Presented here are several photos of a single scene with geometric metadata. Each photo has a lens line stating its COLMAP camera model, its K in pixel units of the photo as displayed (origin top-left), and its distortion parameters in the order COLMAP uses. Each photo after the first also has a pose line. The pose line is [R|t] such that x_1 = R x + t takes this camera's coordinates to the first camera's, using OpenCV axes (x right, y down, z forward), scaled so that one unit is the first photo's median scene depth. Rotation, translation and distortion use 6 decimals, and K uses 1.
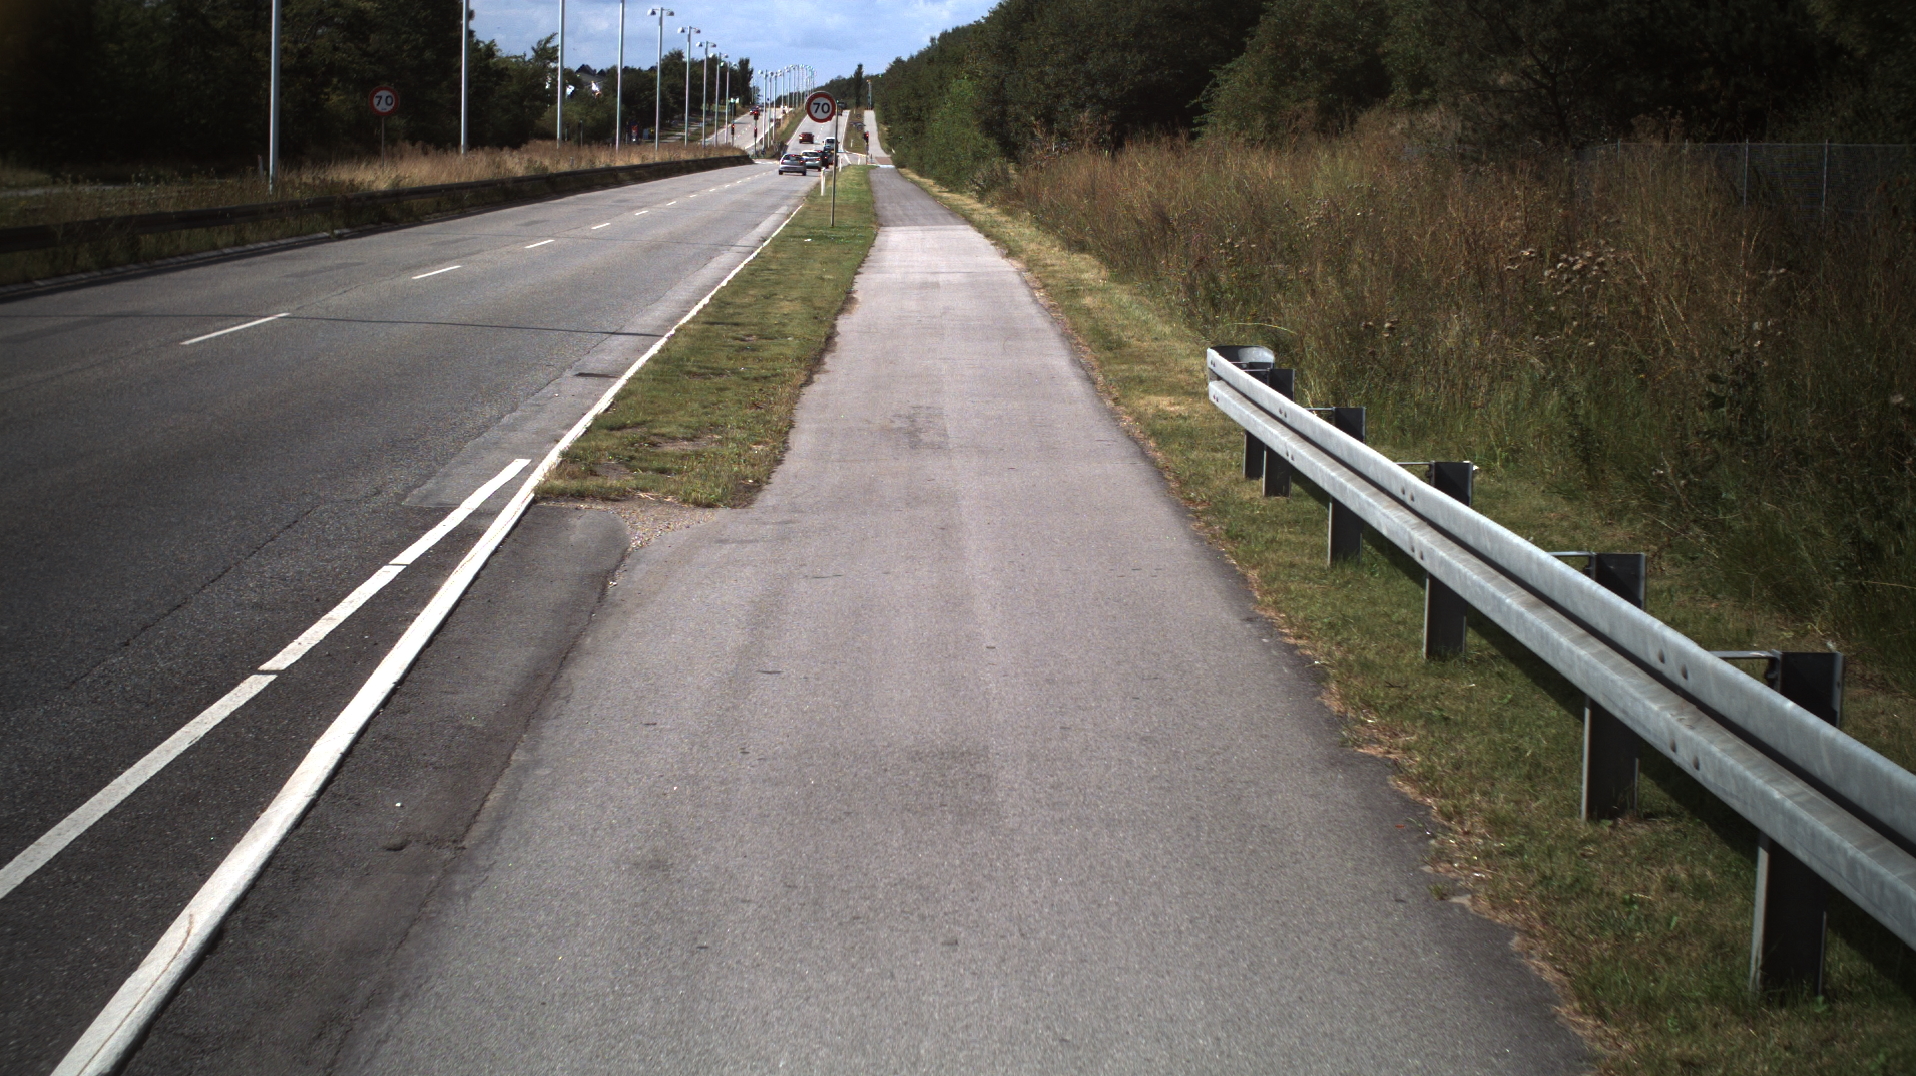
lens RADIAL K [[3332.1, 0, 958.2], [0, 3332.1, 539.1], [0, 0, 1]] dist [-0.246993, 0.000000]
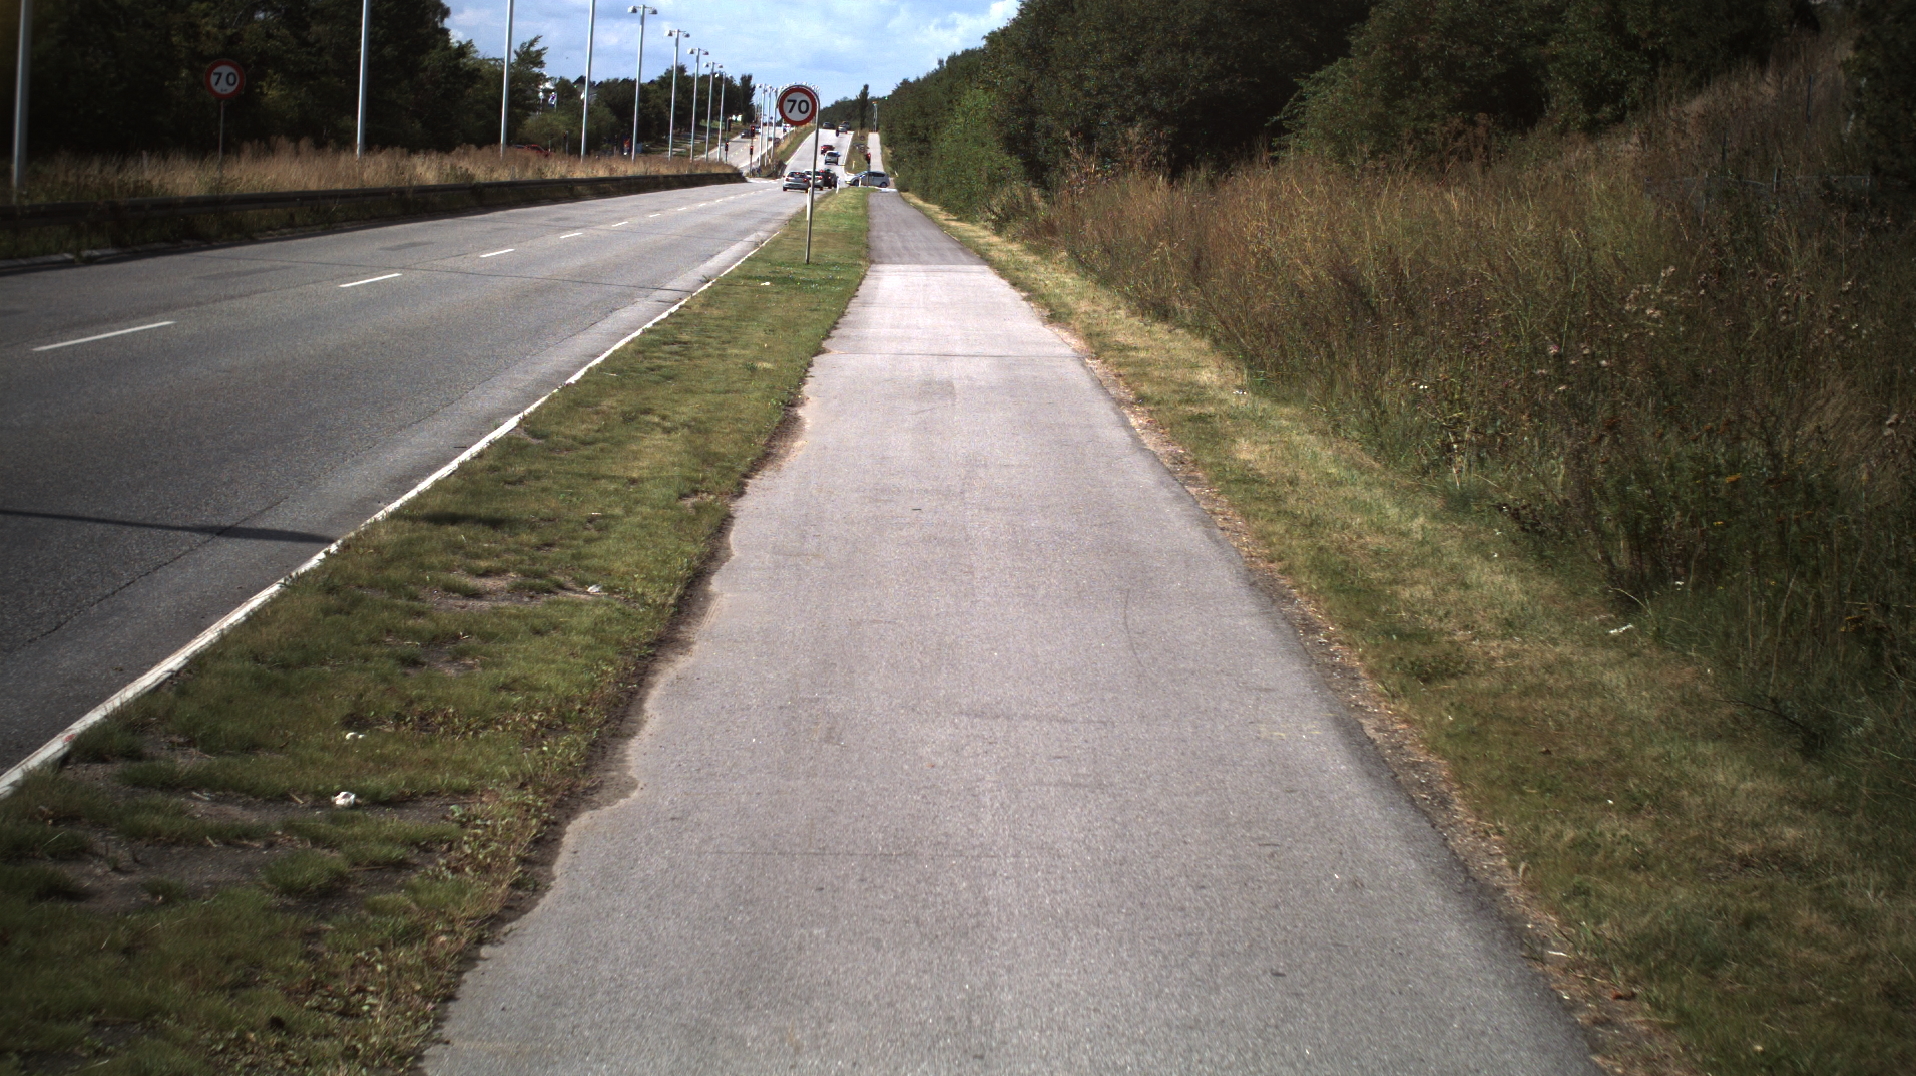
lens RADIAL K [[3332.1, 0, 963.9], [0, 3332.1, 531.5], [0, 0, 1]] dist [-0.246993, 0.000000]
pose [[0.999468, 0.032384, 0.003858, -0.002755], [-0.032343, 0.999423, -0.010401, -0.023499], [-0.004193, 0.010270, 0.999938, 0.218299]]
